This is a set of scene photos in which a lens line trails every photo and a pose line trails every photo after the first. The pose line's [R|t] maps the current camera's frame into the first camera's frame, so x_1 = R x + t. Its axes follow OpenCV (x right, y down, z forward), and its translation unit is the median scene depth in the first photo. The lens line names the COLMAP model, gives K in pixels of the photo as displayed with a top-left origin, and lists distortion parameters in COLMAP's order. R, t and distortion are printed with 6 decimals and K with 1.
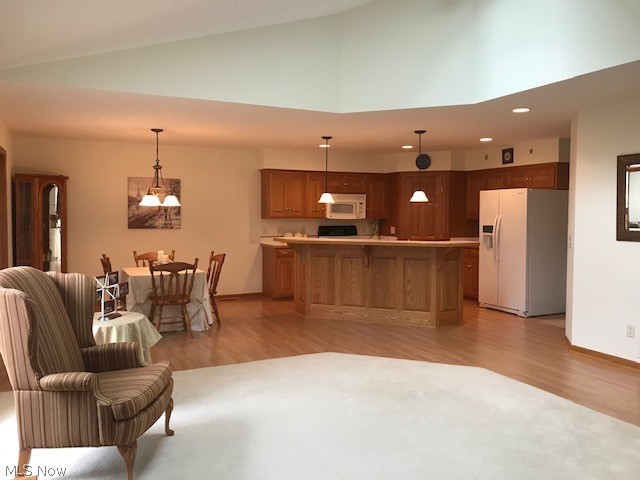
lens RADIAL K [[535.1, 0, 320.0], [0, 535.1, 240.0], [0, 0, 1]] dist [0.009799, 0.001809]
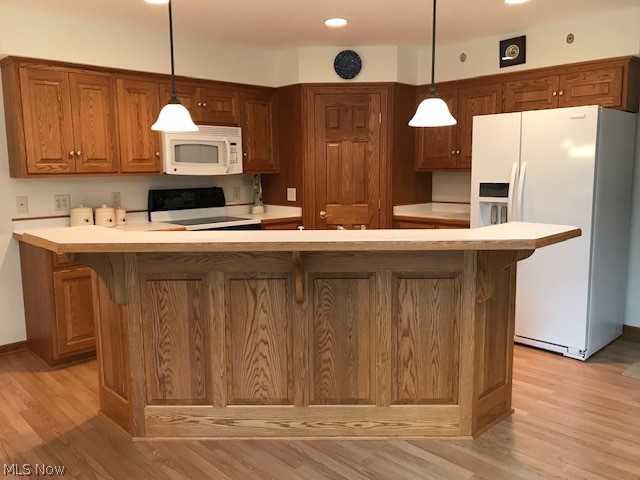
lens RADIAL K [[535.1, 0, 320.0], [0, 535.1, 240.0], [0, 0, 1]] dist [0.009799, 0.001809]
pose [[0.948745, -0.054786, 0.311257, -0.010841], [0.028294, 0.995629, 0.089004, -0.023497], [-0.314773, -0.075635, 0.946149, 0.569057]]
